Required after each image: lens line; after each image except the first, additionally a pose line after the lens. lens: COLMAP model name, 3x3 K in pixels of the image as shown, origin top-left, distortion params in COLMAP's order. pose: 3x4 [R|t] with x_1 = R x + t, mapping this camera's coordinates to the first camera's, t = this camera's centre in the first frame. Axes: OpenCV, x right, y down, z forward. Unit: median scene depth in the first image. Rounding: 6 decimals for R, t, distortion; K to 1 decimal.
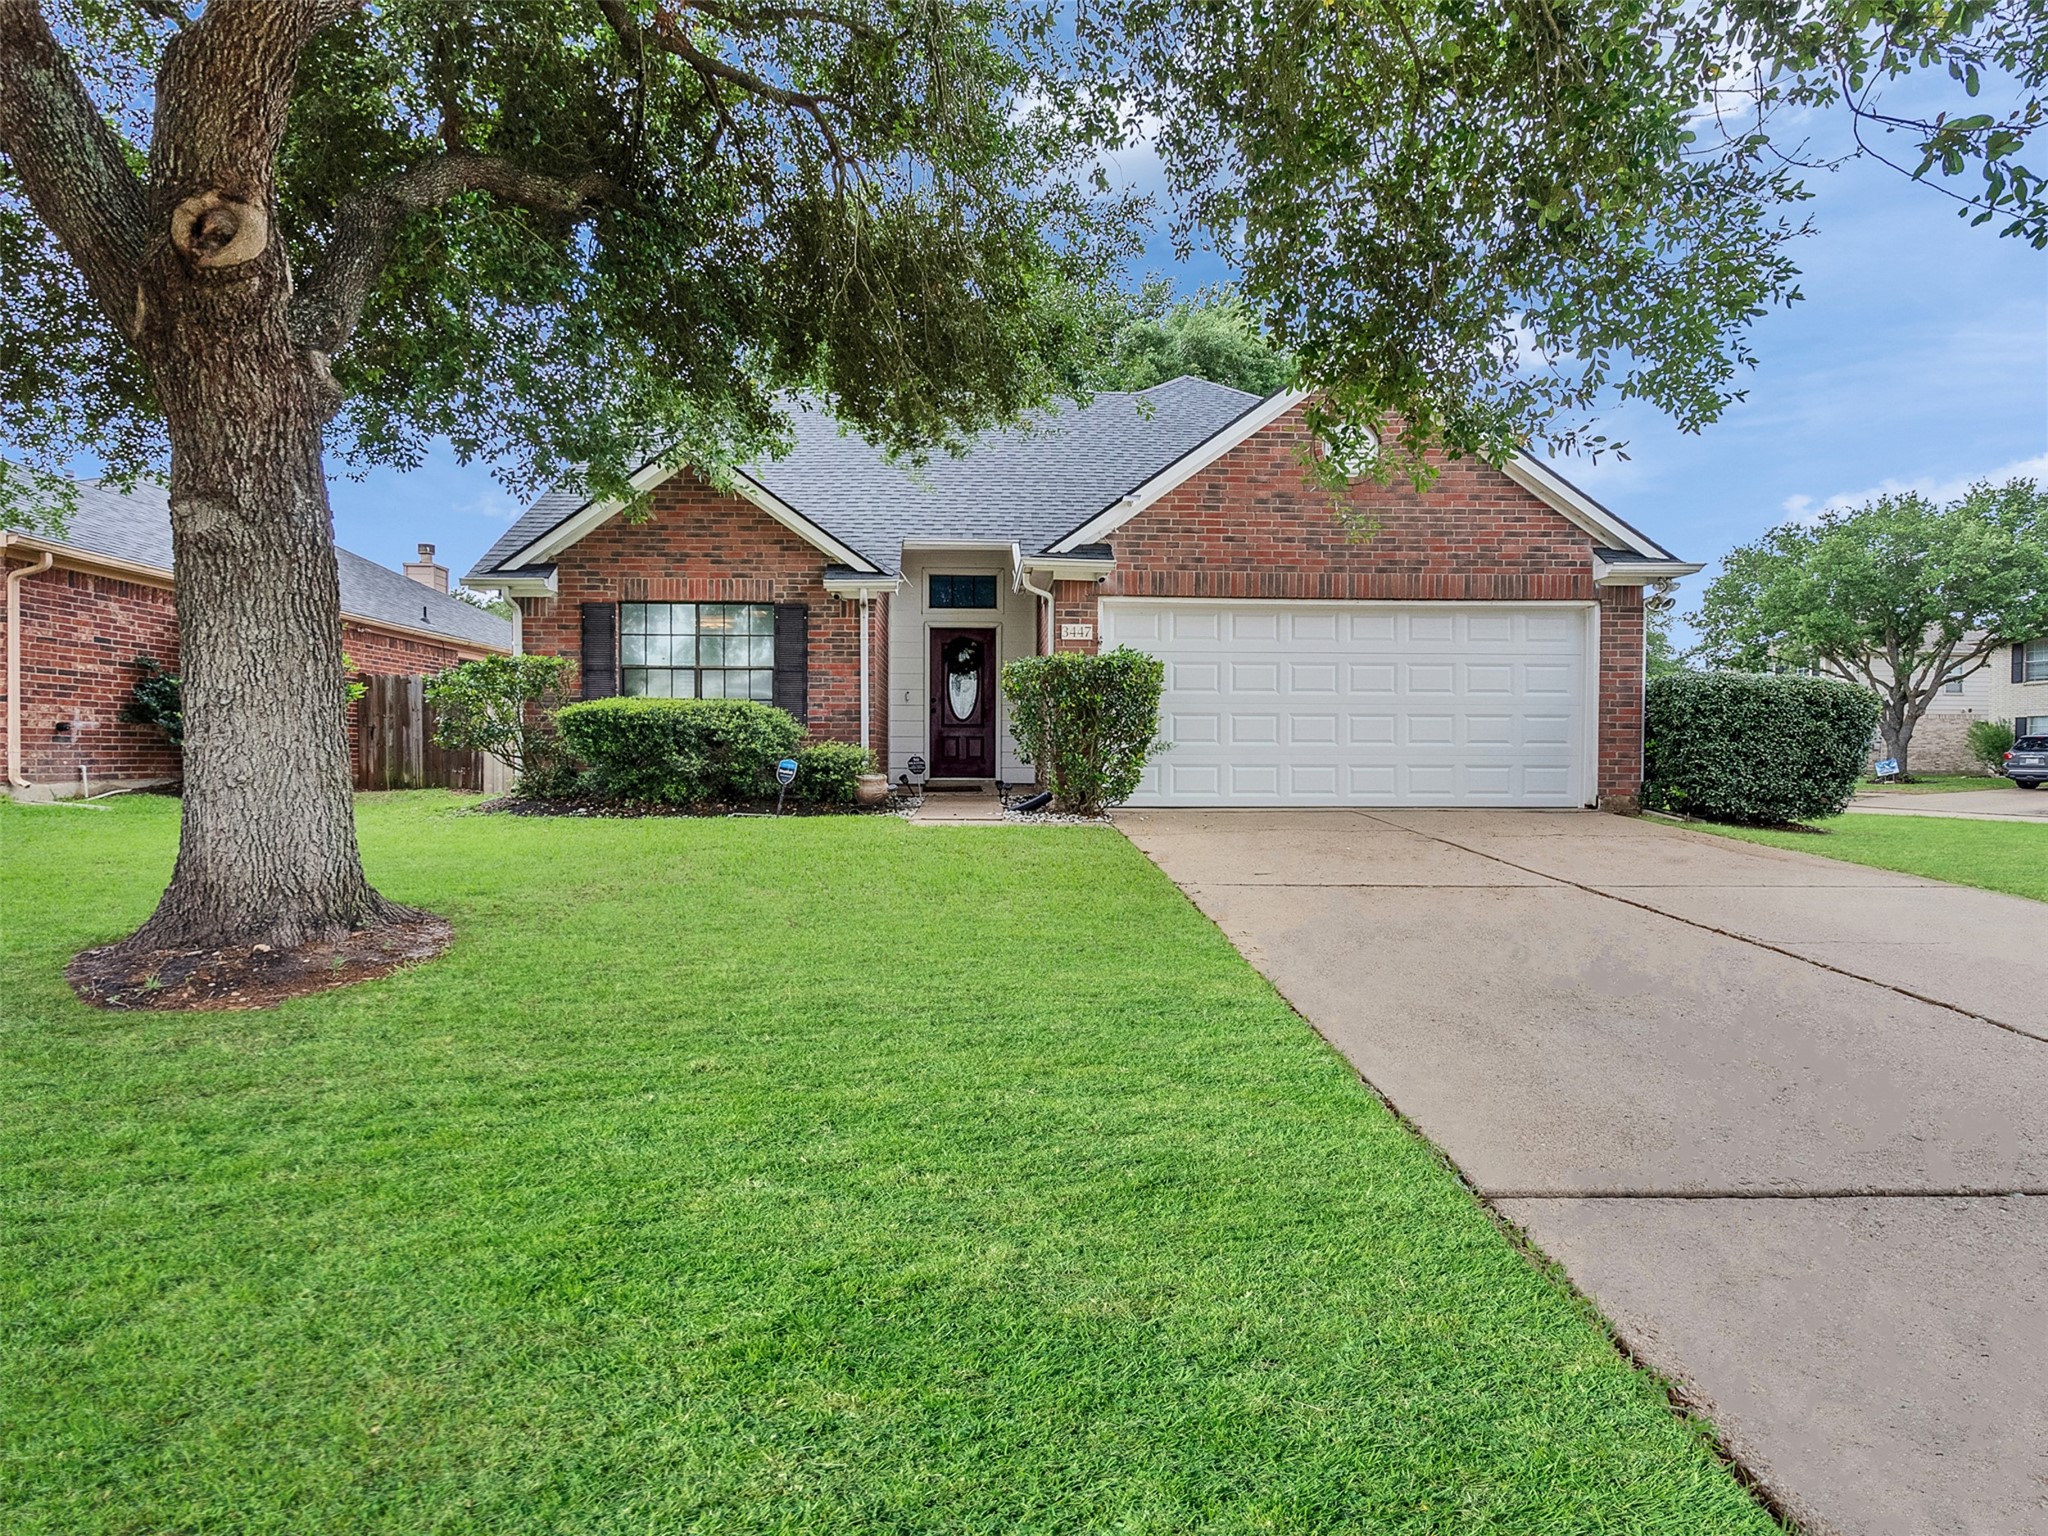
lens RADIAL K [[1045.4, 0, 1026.4], [0, 1045.4, 764.3], [0, 0, 1]] dist [-0.000772, 0.000396]
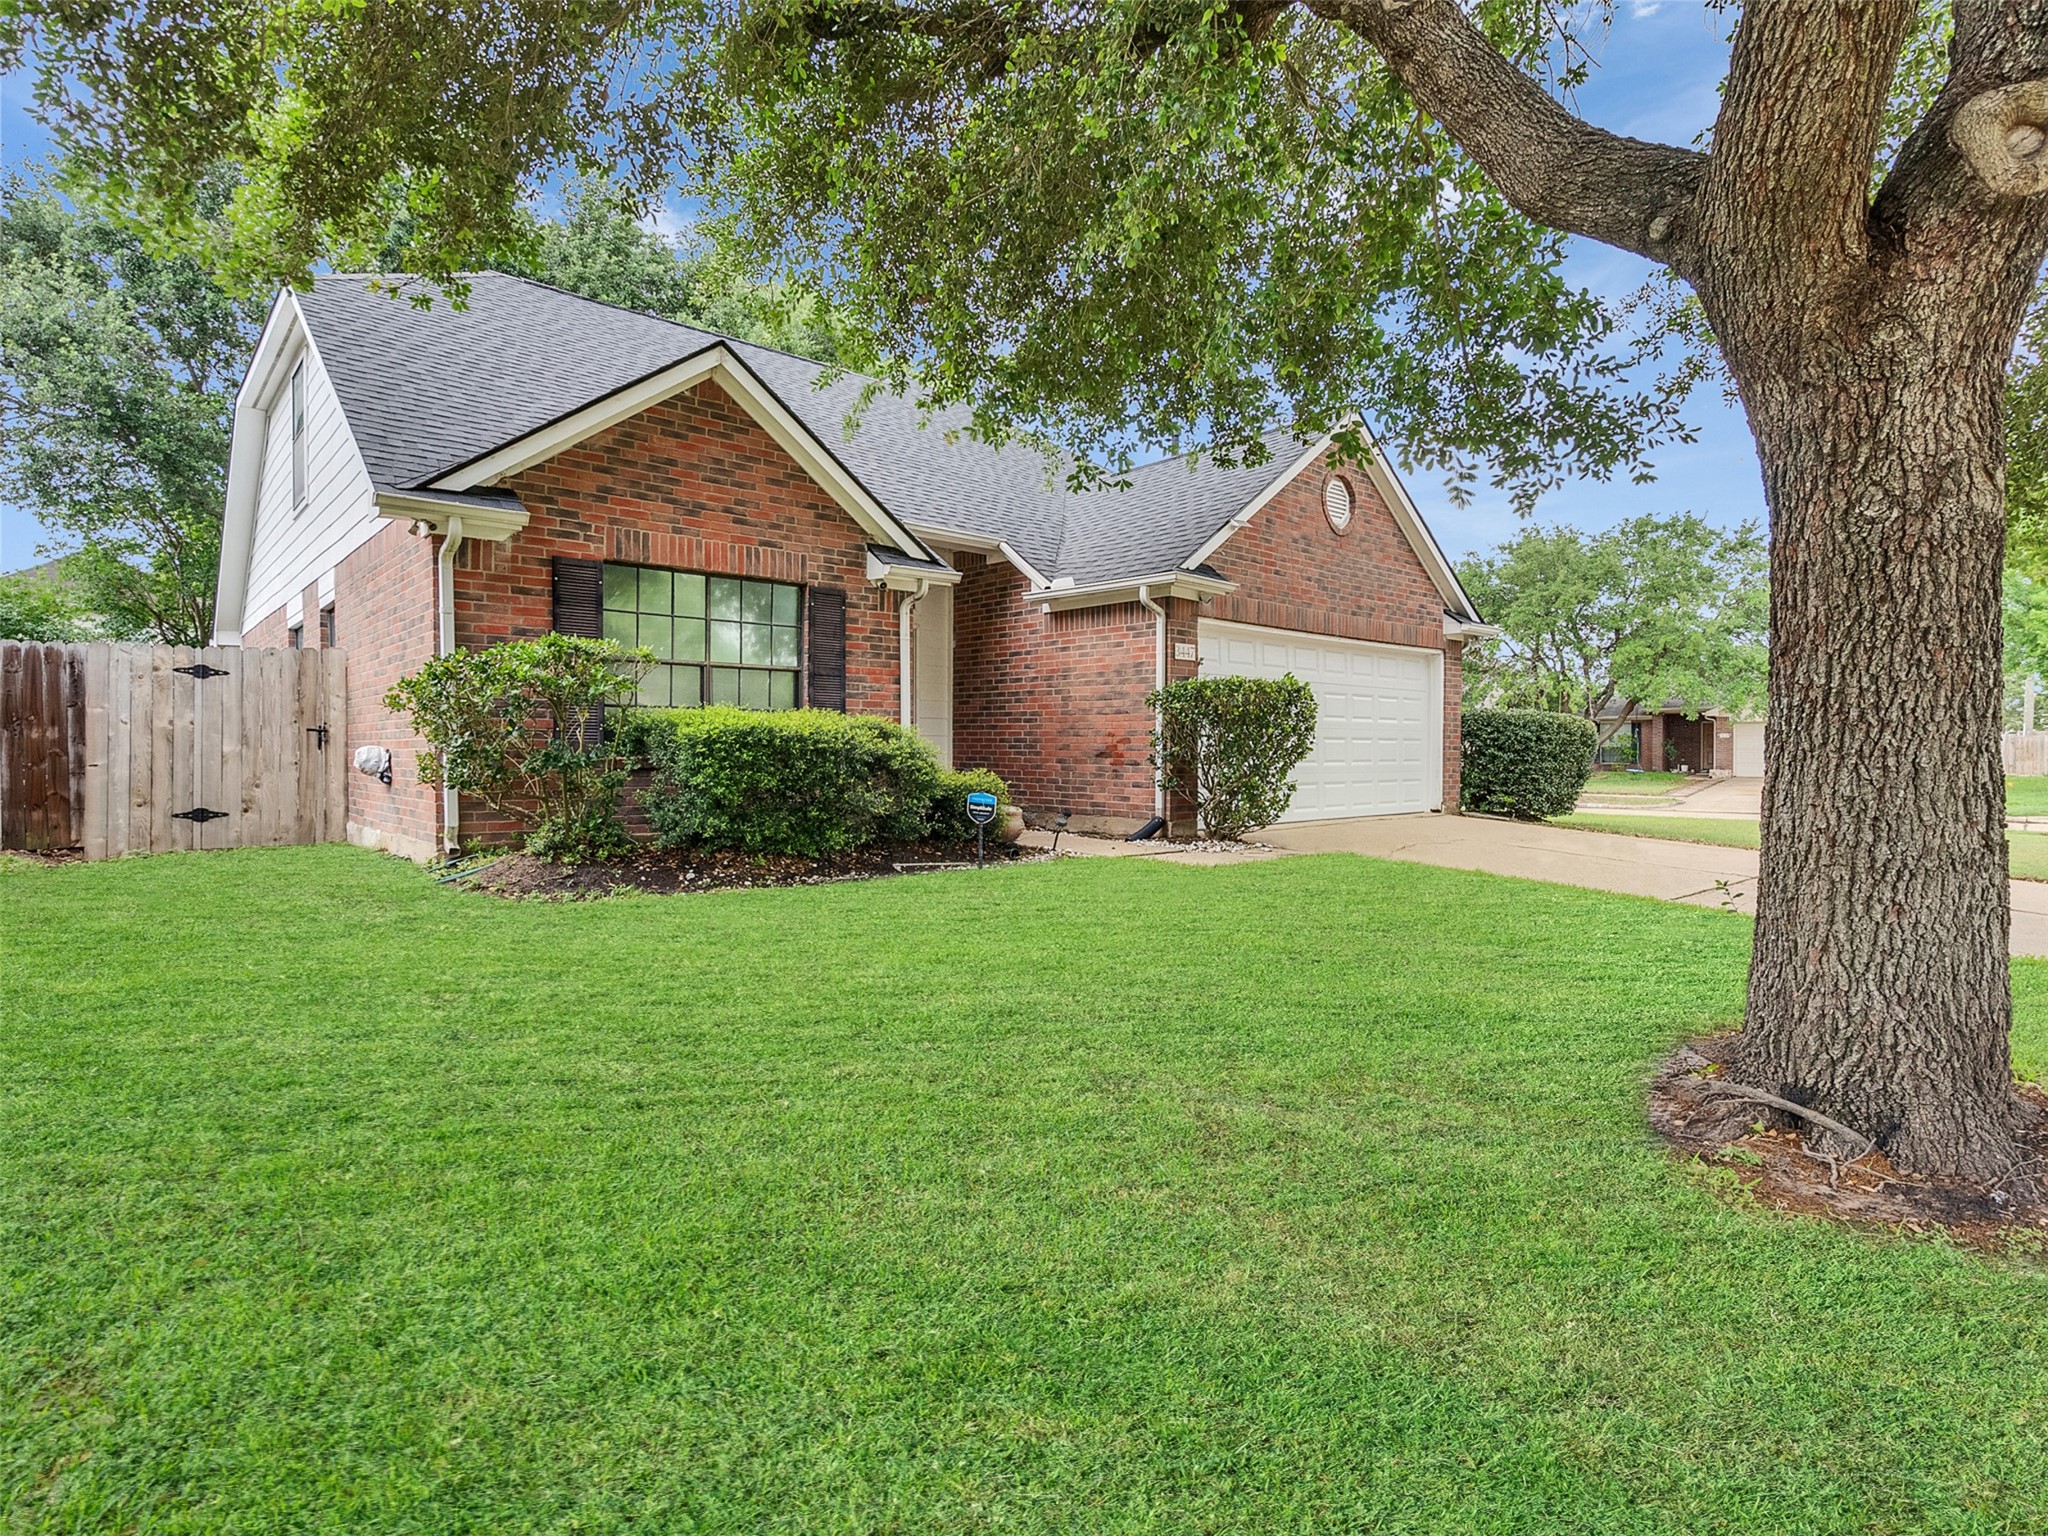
lens RADIAL K [[1045.4, 0, 1024.8], [0, 1045.4, 762.5], [0, 0, 1]] dist [-0.000772, 0.000396]
pose [[0.772276, -0.008980, 0.635223, -0.611956], [0.008547, 0.999956, 0.003745, -0.025886], [-0.635229, 0.002537, 0.772319, 0.309913]]
